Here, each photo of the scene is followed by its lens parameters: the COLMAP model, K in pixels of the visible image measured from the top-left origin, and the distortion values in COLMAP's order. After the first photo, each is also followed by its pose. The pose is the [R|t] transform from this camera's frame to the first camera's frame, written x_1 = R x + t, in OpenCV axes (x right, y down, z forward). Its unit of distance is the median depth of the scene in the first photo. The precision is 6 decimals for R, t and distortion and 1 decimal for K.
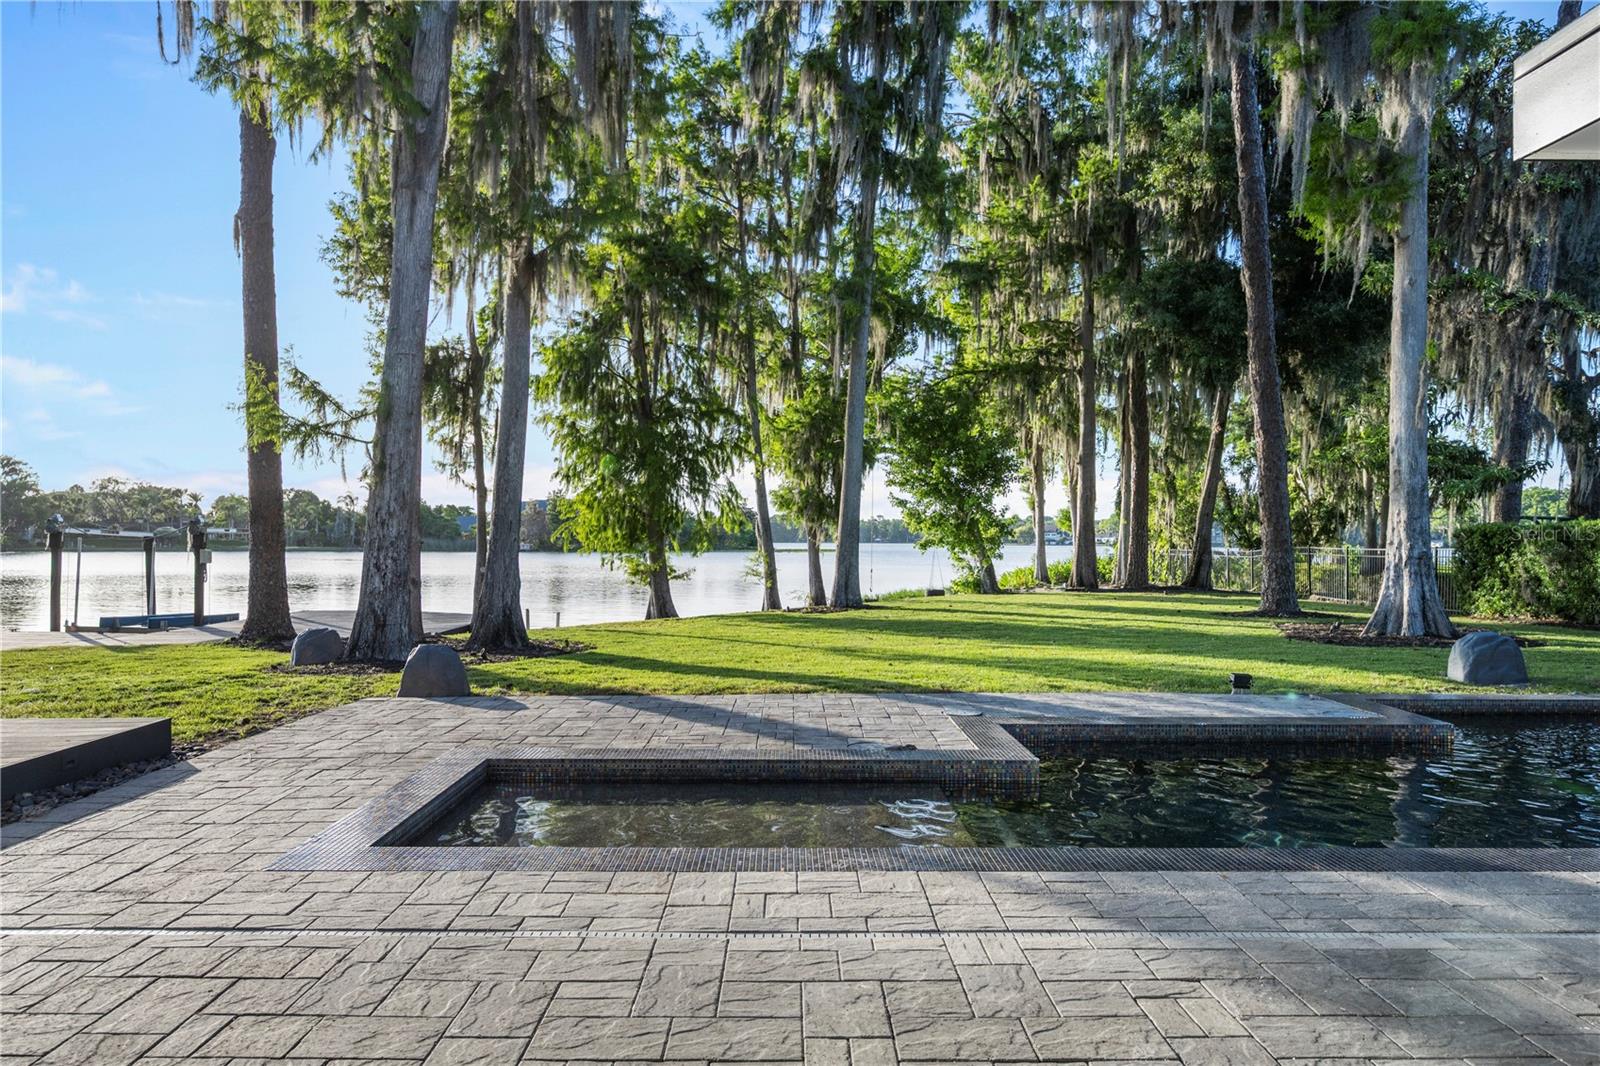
lens RADIAL K [[1013.7, 0, 801.2], [0, 1013.7, 529.8], [0, 0, 1]] dist [-0.003066, 0.000187]
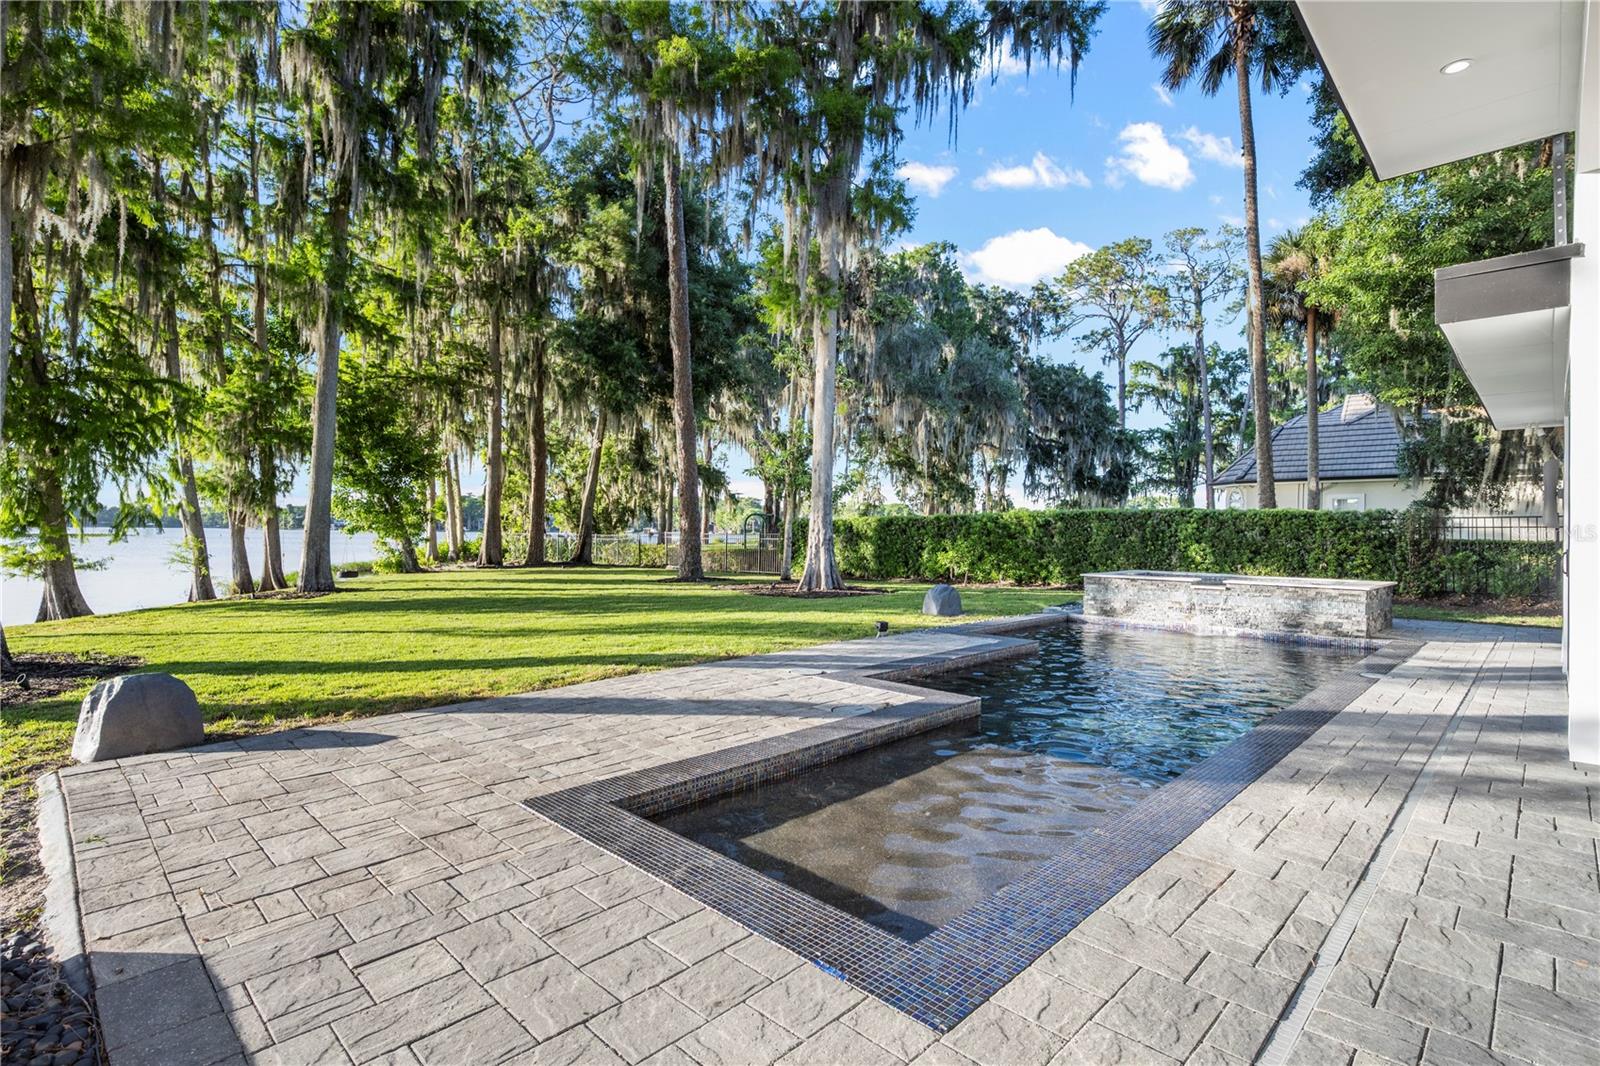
lens RADIAL K [[760.5, 0, 801.0], [0, 760.5, 535.4], [0, 0, 1]] dist [-0.006108, 0.001358]
pose [[0.714145, -0.002680, 0.699992, -0.122371], [-0.012654, 0.999780, 0.016738, 0.000770], [-0.699883, -0.020811, 0.713954, 0.093306]]
